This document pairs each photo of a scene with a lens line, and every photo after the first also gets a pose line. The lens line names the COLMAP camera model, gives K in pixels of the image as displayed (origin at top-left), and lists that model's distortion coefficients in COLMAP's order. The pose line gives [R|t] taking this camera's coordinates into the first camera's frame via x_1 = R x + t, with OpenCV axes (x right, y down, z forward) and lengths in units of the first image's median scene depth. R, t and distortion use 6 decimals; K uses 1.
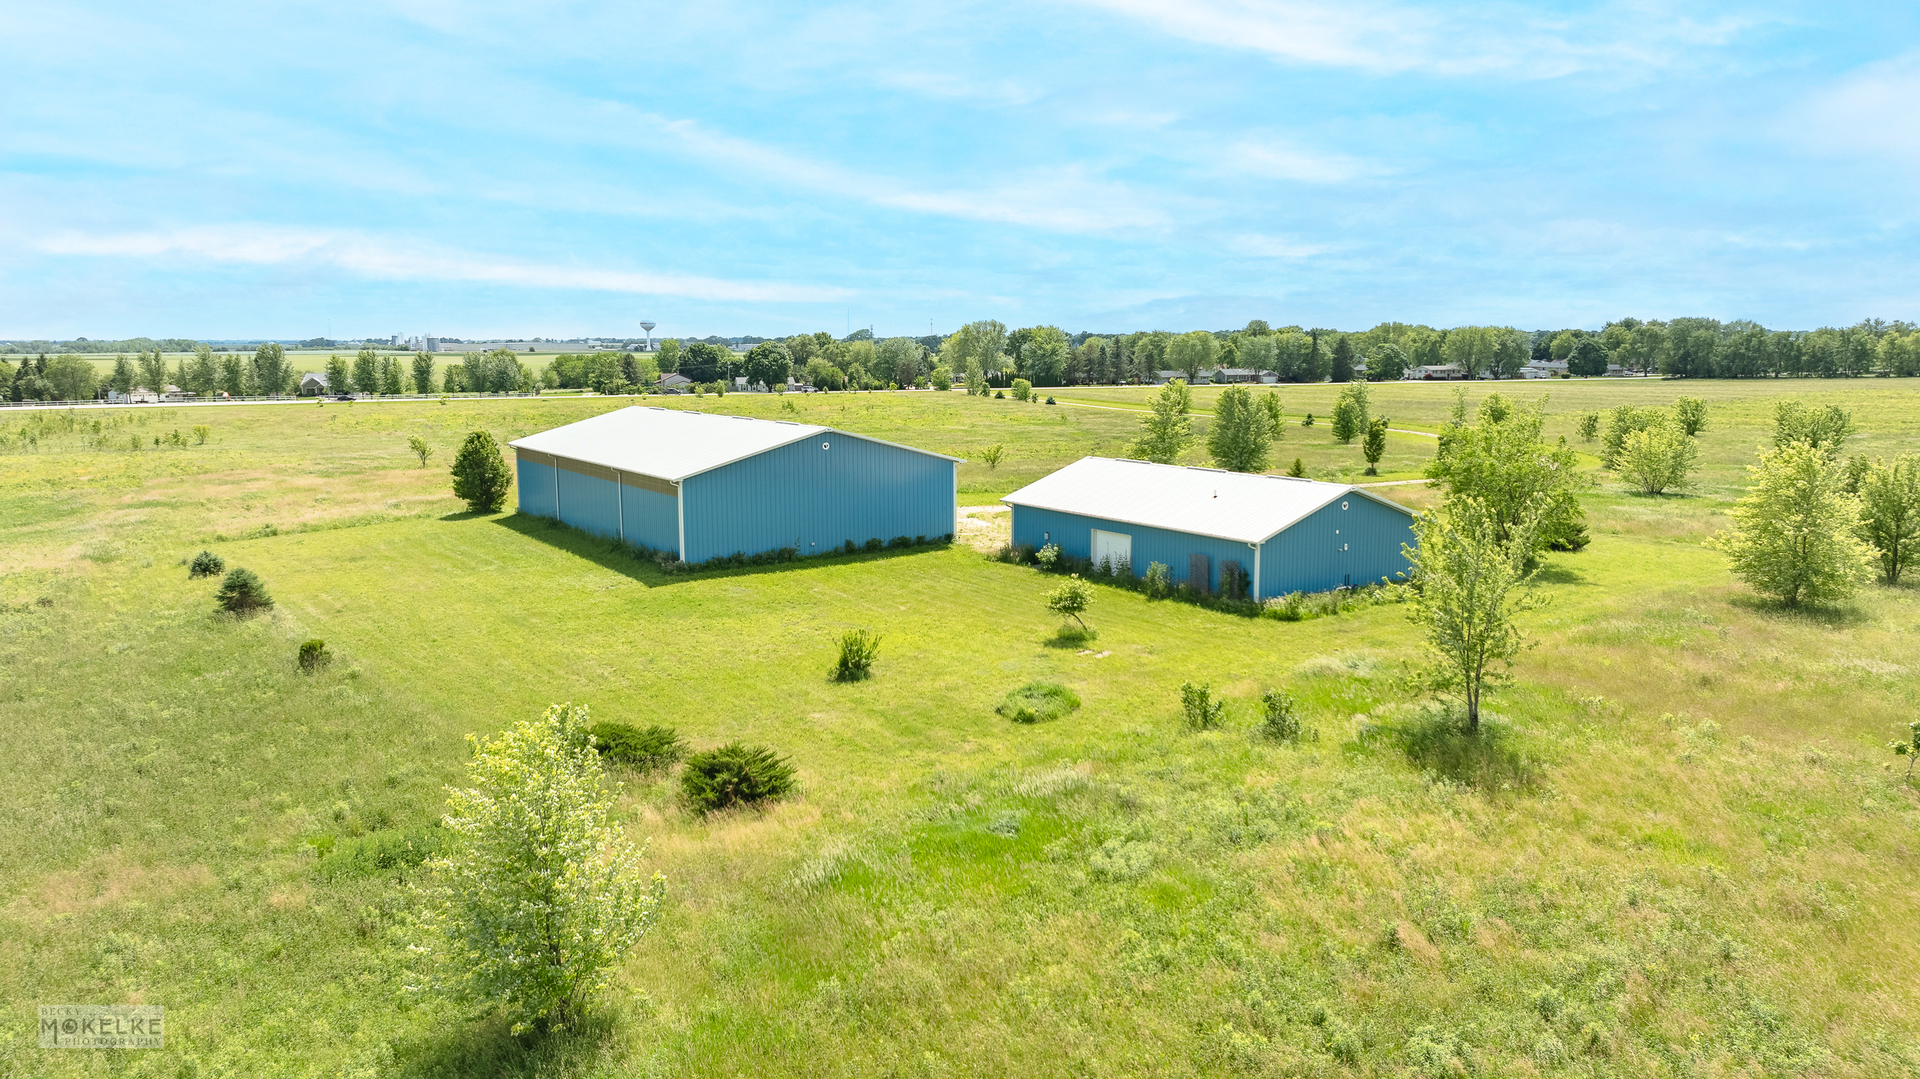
lens RADIAL K [[1365.5, 0, 960.4], [0, 1365.5, 539.3], [0, 0, 1]] dist [-0.032222, 0.041972]
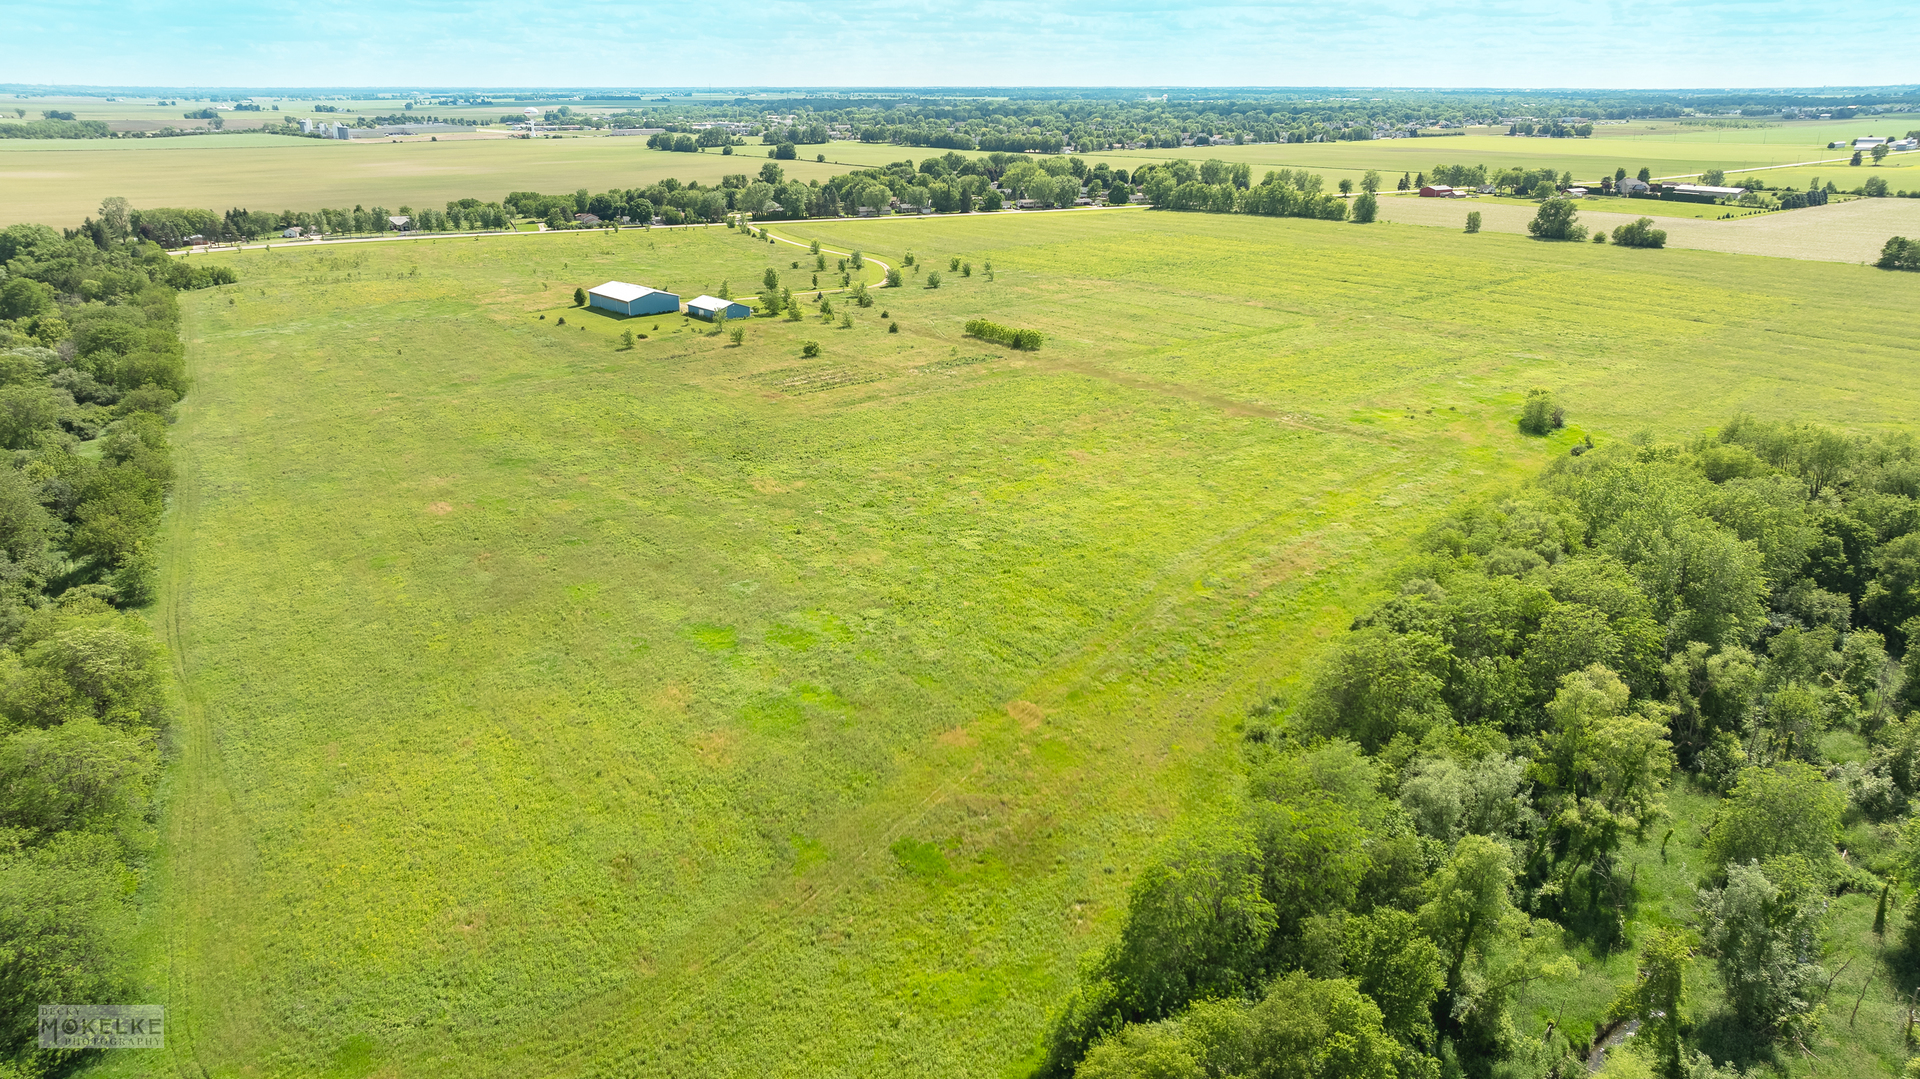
lens RADIAL K [[1365.5, 0, 957.6], [0, 1365.5, 533.1], [0, 0, 1]] dist [-0.032222, 0.041972]
pose [[0.996509, -0.018617, 0.081380, 0.509934], [0.004445, 0.985268, 0.170962, -0.041065], [-0.083364, -0.170003, 0.981911, -3.630491]]
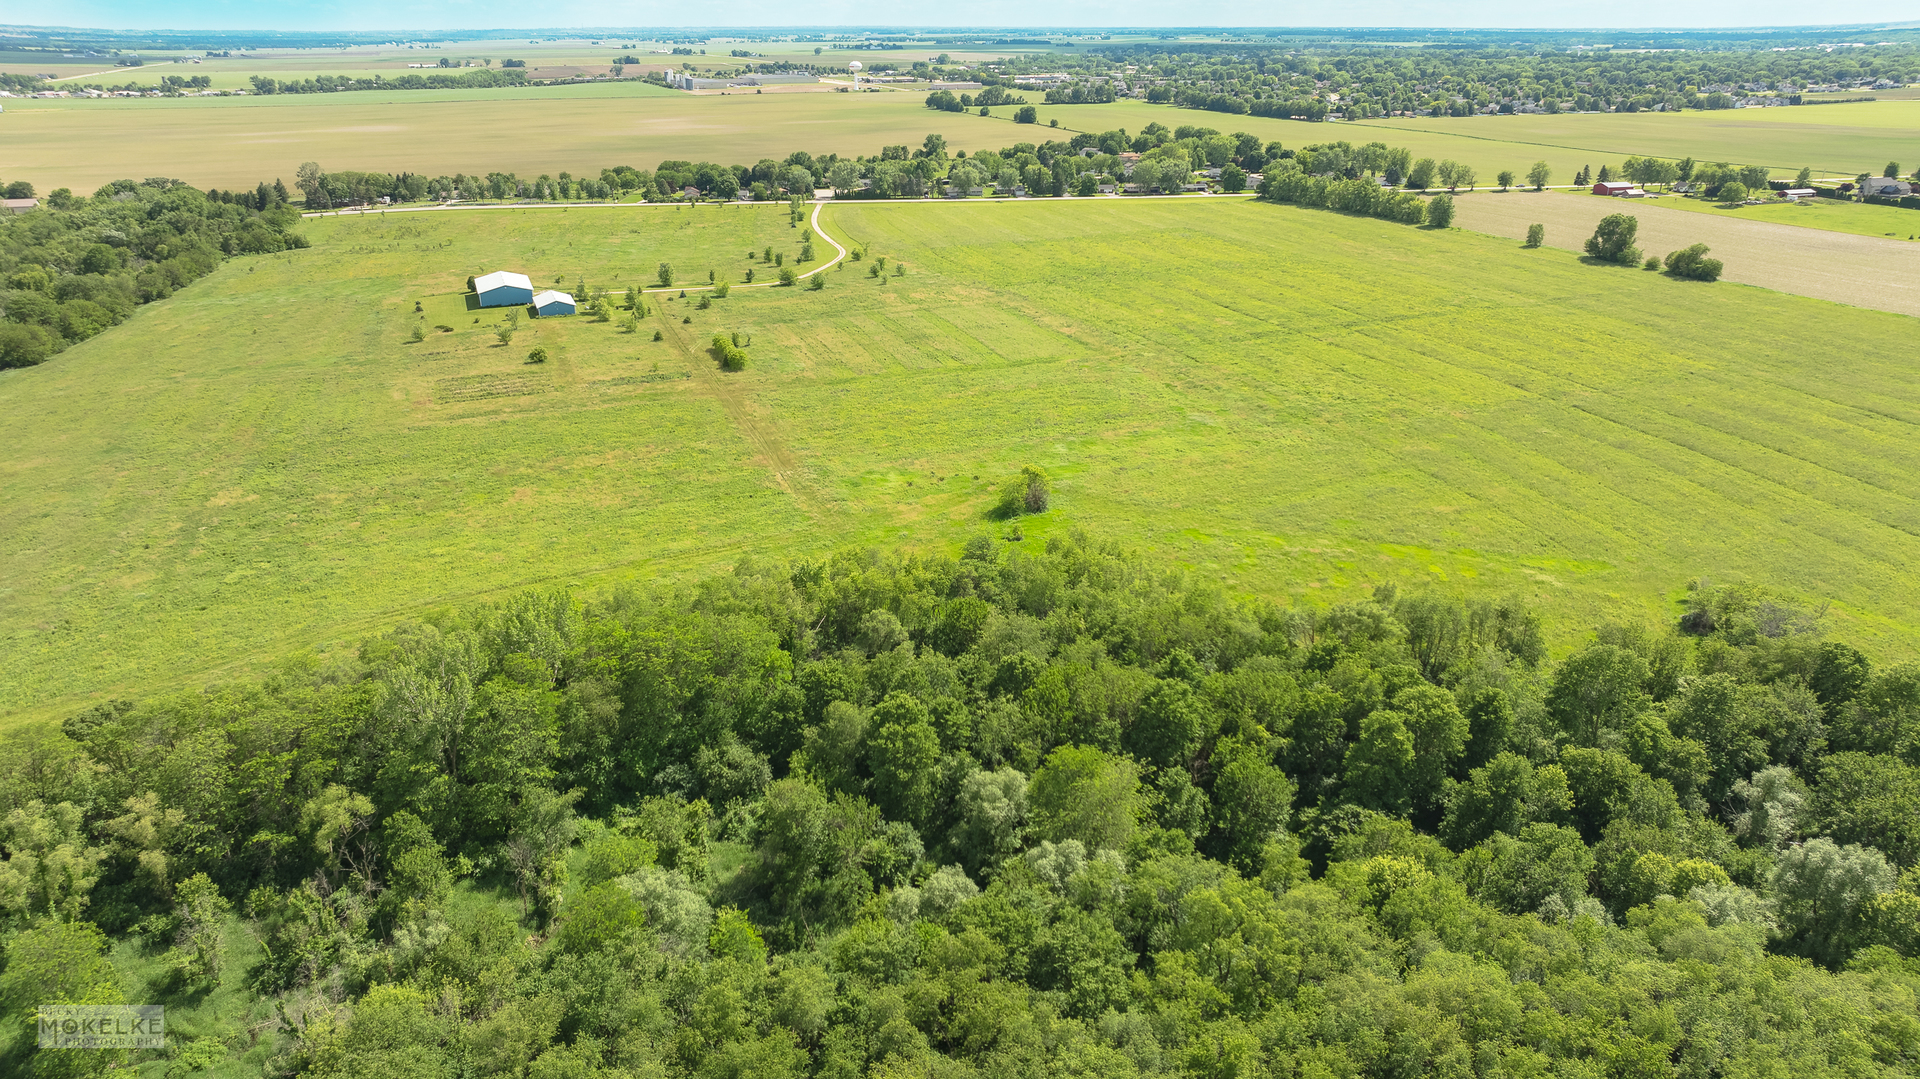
lens RADIAL K [[1365.5, 0, 961.3], [0, 1365.5, 541.7], [0, 0, 1]] dist [-0.032222, 0.041972]
pose [[0.972981, 0.088826, -0.213116, 2.566453], [-0.040339, 0.974236, 0.221893, -0.309902], [0.227335, -0.207300, 0.951496, -3.469699]]
